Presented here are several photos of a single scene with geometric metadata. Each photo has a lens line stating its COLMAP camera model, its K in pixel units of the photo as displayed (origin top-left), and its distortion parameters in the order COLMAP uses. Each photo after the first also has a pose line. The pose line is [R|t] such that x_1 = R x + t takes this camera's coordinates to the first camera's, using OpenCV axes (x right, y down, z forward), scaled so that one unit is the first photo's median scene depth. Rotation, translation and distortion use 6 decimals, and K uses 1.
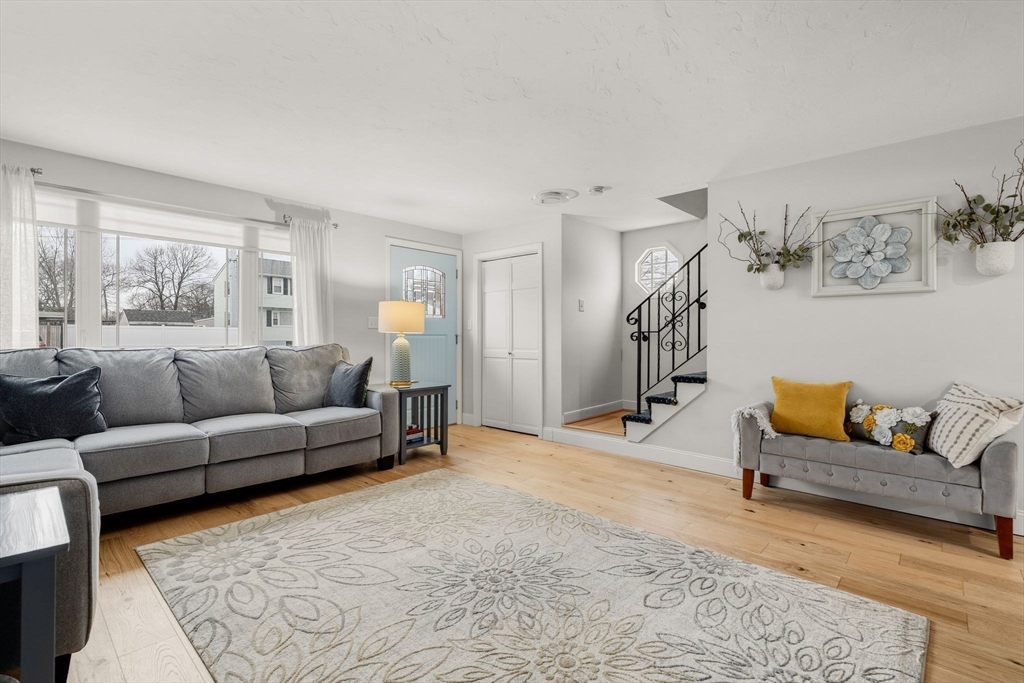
lens RADIAL K [[464.3, 0, 516.6], [0, 464.3, 338.7], [0, 0, 1]] dist [-0.003554, 0.001054]
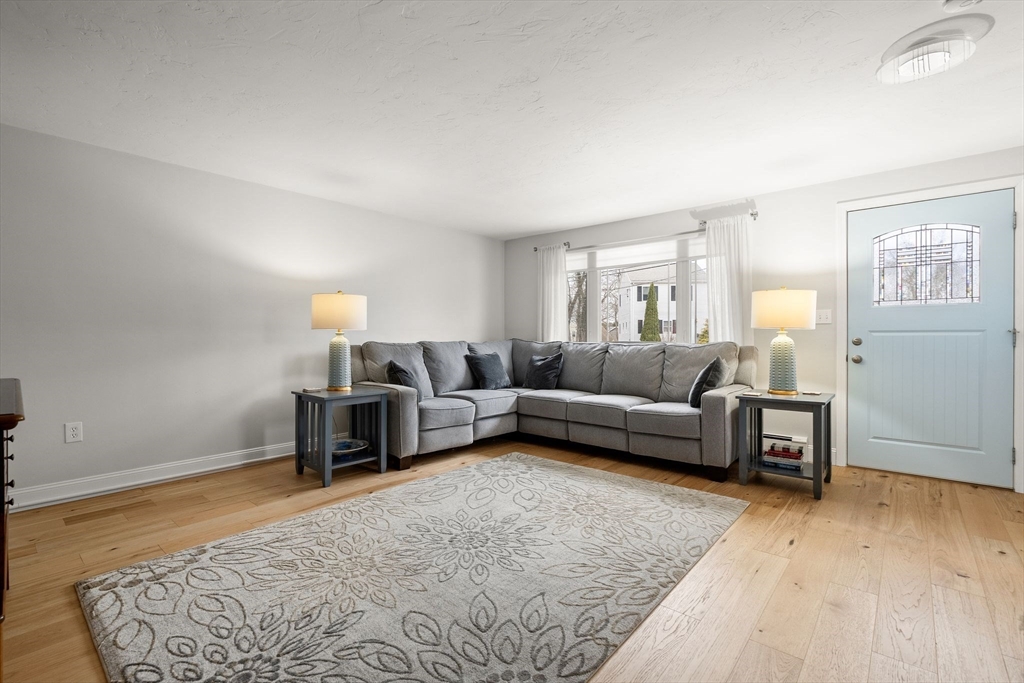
lens RADIAL K [[464.3, 0, 514.2], [0, 464.3, 340.1], [0, 0, 1]] dist [-0.003554, 0.001054]
pose [[0.029597, 0.004948, -0.999550, 0.838871], [-0.001575, 0.999987, 0.004904, 0.005530], [0.999561, 0.001430, 0.029604, 0.801284]]
